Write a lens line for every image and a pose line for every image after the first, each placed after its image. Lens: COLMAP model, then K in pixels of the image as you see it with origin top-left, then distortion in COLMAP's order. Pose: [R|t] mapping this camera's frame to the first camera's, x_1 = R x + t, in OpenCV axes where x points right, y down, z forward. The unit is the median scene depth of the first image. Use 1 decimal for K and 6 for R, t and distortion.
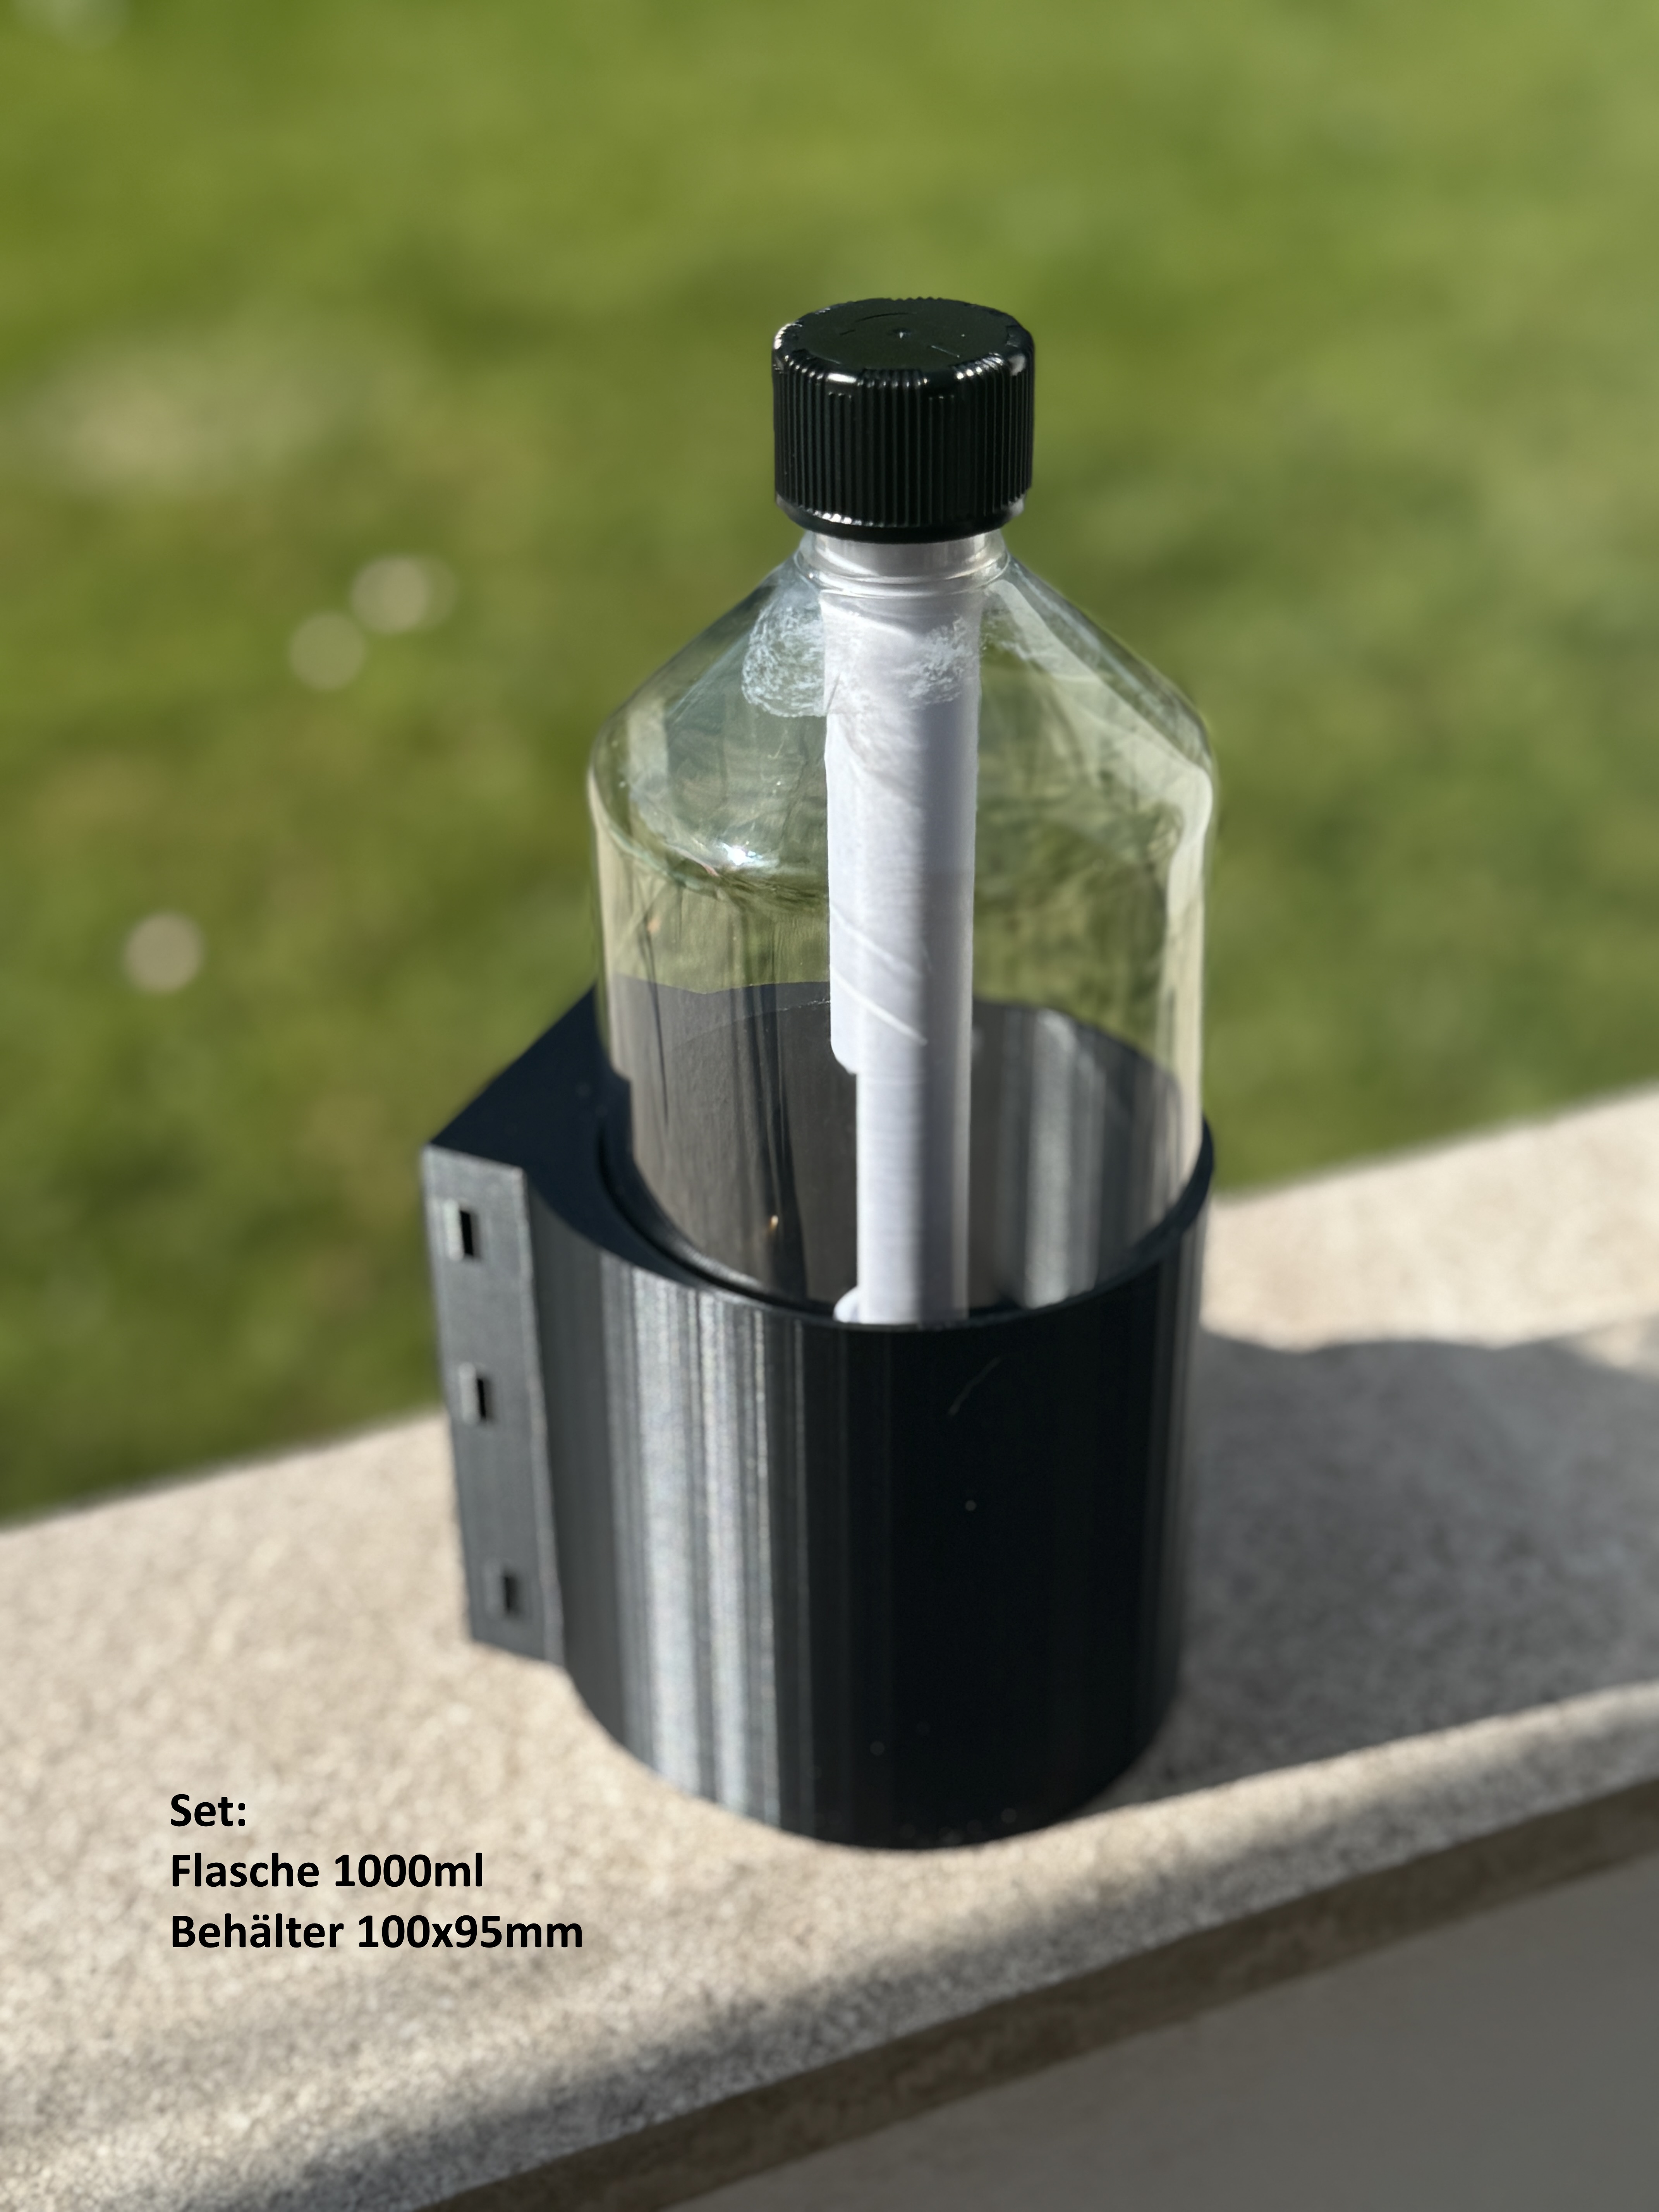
lens RADIAL K [[3091.8, 0, 829.5], [0, 3091.8, 1106.0], [0, 0, 1]] dist [0.193235, -0.498680]
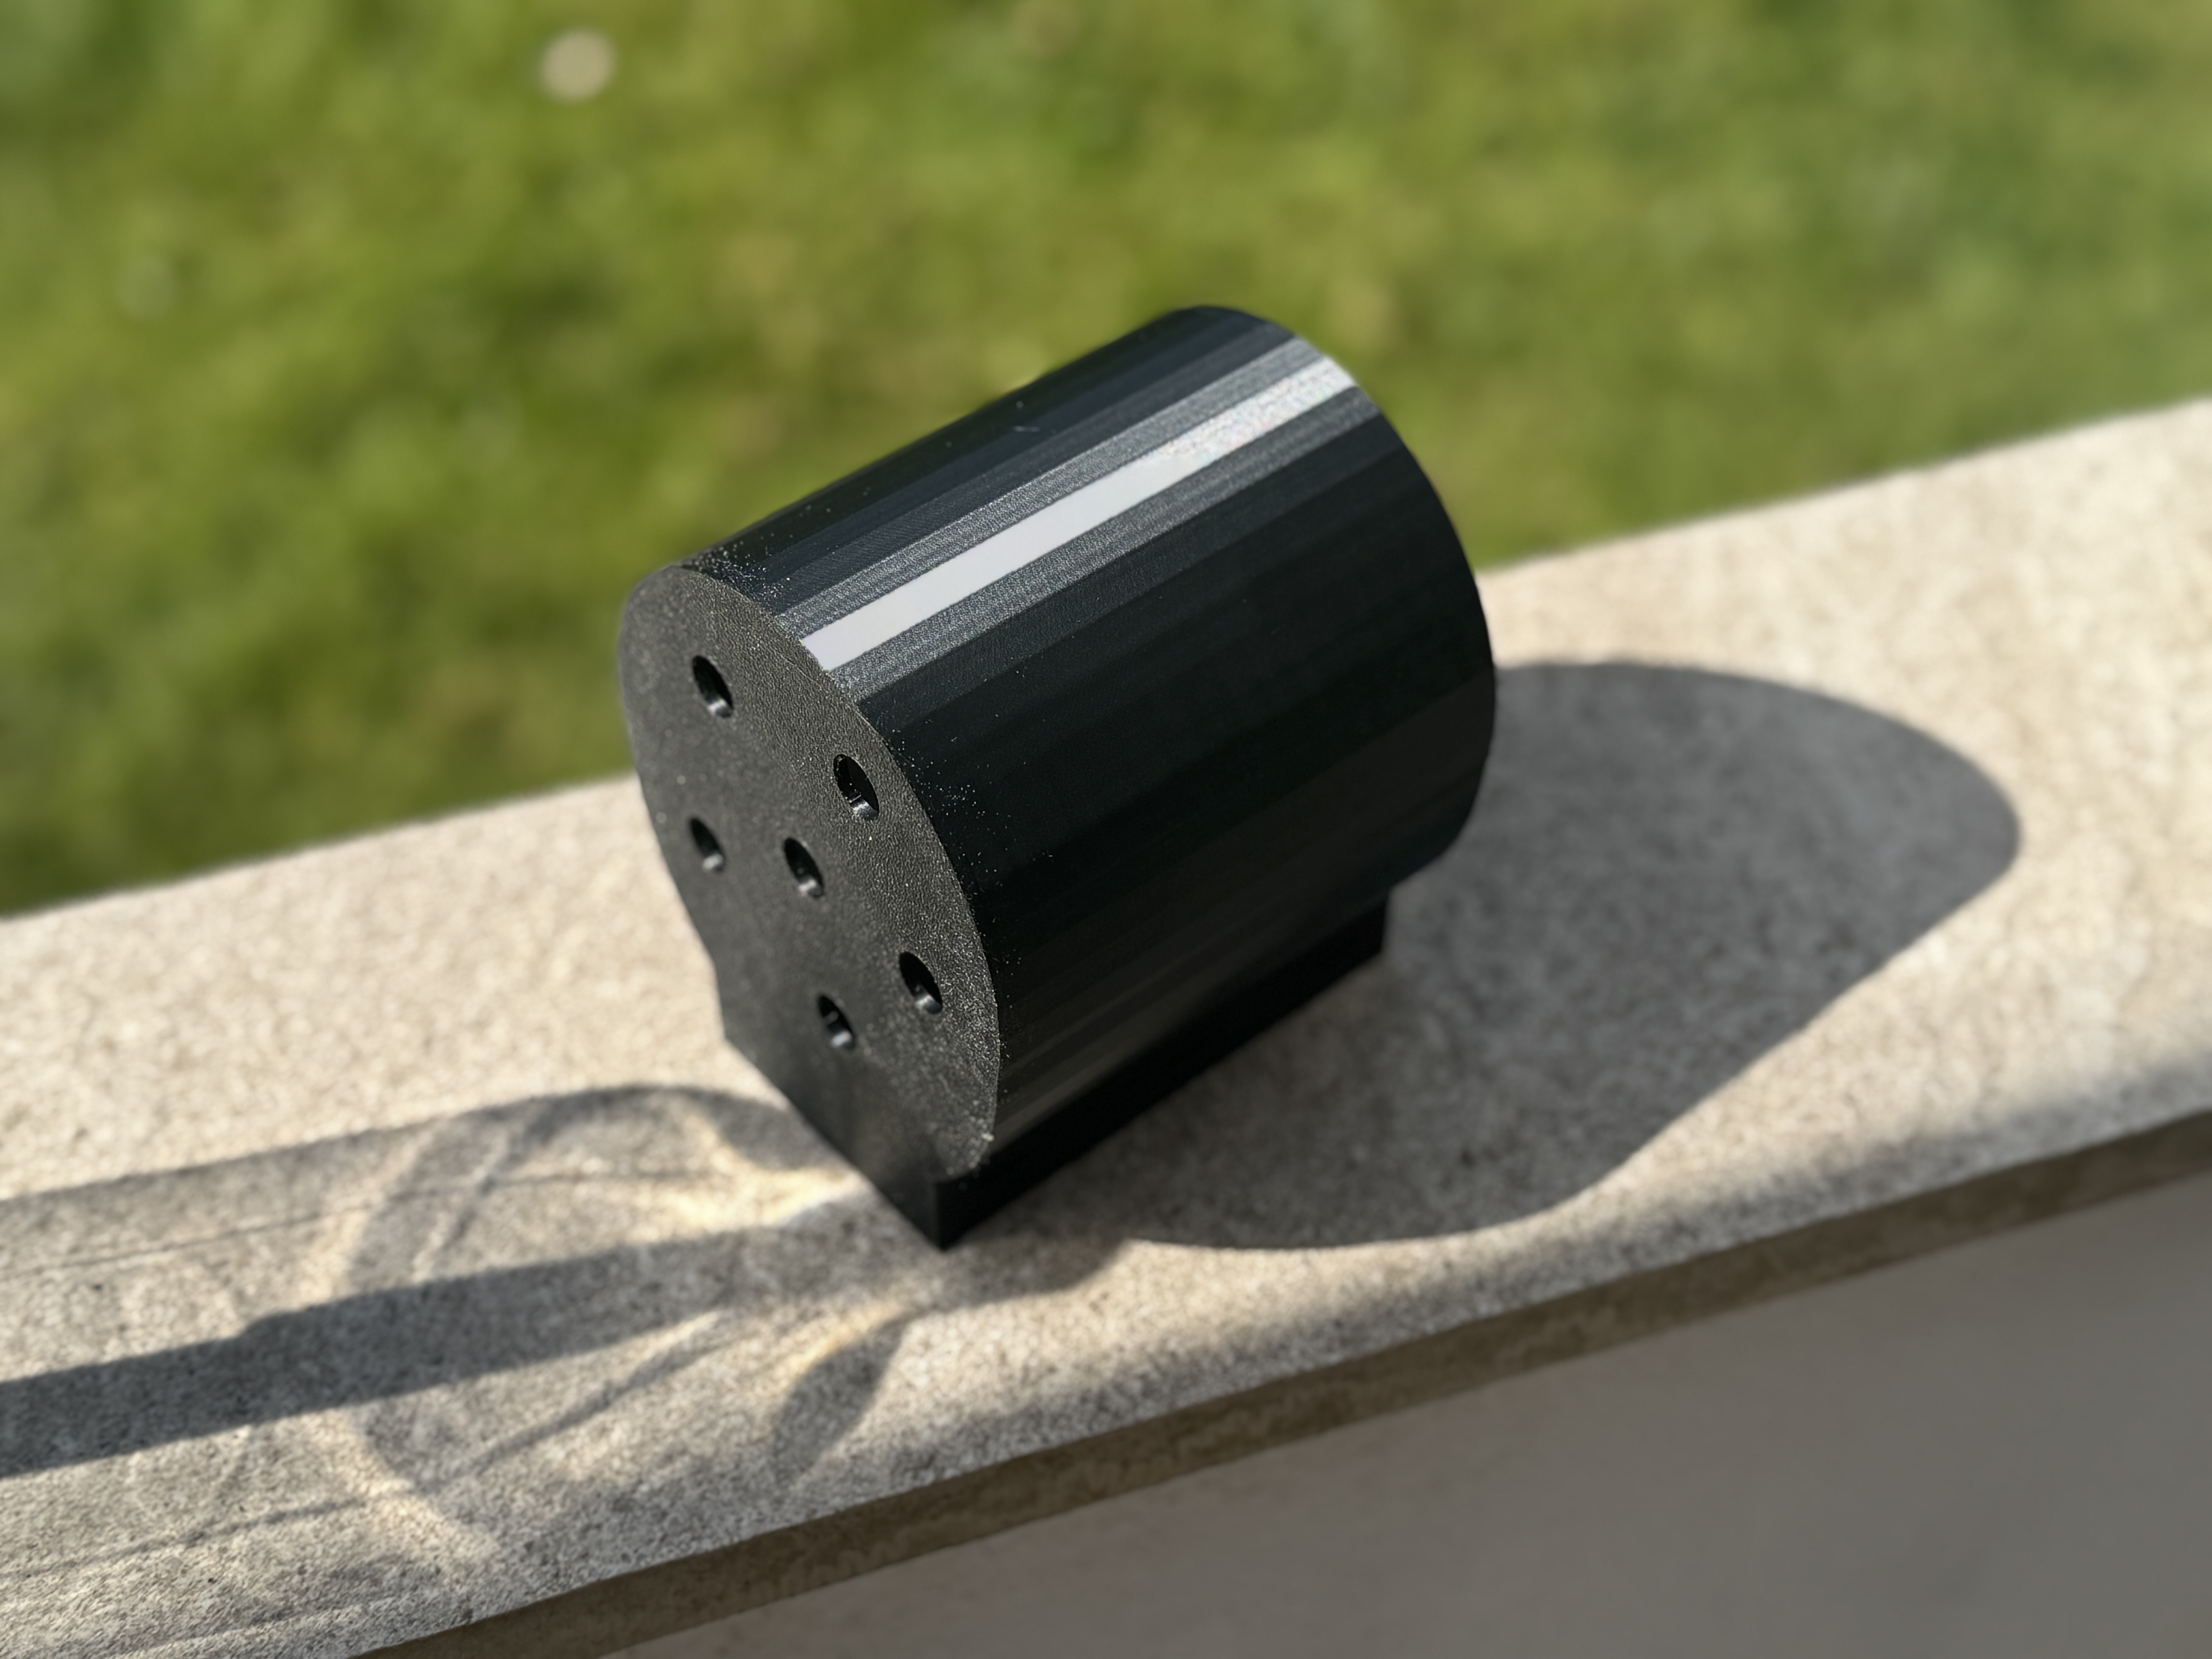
lens RADIAL K [[3091.8, 0, 1106.0], [0, 3091.8, 829.5], [0, 0, 1]] dist [0.193235, -0.498680]
pose [[0.997602, 0.052789, -0.044771, 0.033041], [-0.042538, 0.977820, 0.205084, -0.104169], [0.054604, -0.202688, 0.977720, 0.017052]]
